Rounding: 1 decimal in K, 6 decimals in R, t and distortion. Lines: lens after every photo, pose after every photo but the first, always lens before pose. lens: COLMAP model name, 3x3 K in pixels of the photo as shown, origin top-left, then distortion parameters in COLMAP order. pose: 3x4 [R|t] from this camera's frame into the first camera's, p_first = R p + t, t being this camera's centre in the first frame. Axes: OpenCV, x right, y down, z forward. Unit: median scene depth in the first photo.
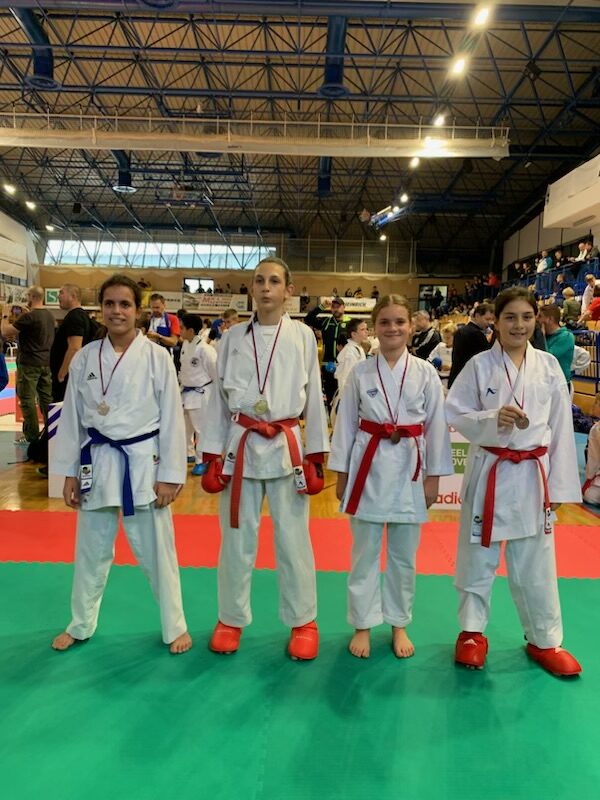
lens RADIAL K [[600.7, 0, 301.0], [0, 600.7, 361.8], [0, 0, 1]] dist [0.006772, 0.006726]
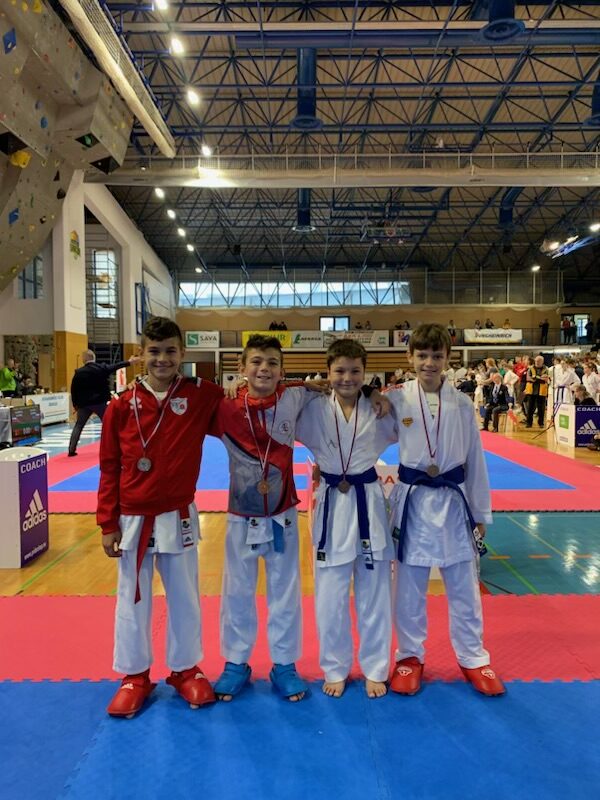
lens RADIAL K [[616.4, 0, 300.0], [0, 616.4, 400.0], [0, 0, 1]] dist [-0.005764, -0.006372]
pose [[0.999039, -0.041129, 0.015156, -0.246984], [0.041136, 0.999154, -0.000184, -0.004161], [-0.015136, 0.000808, 0.999885, -0.005964]]
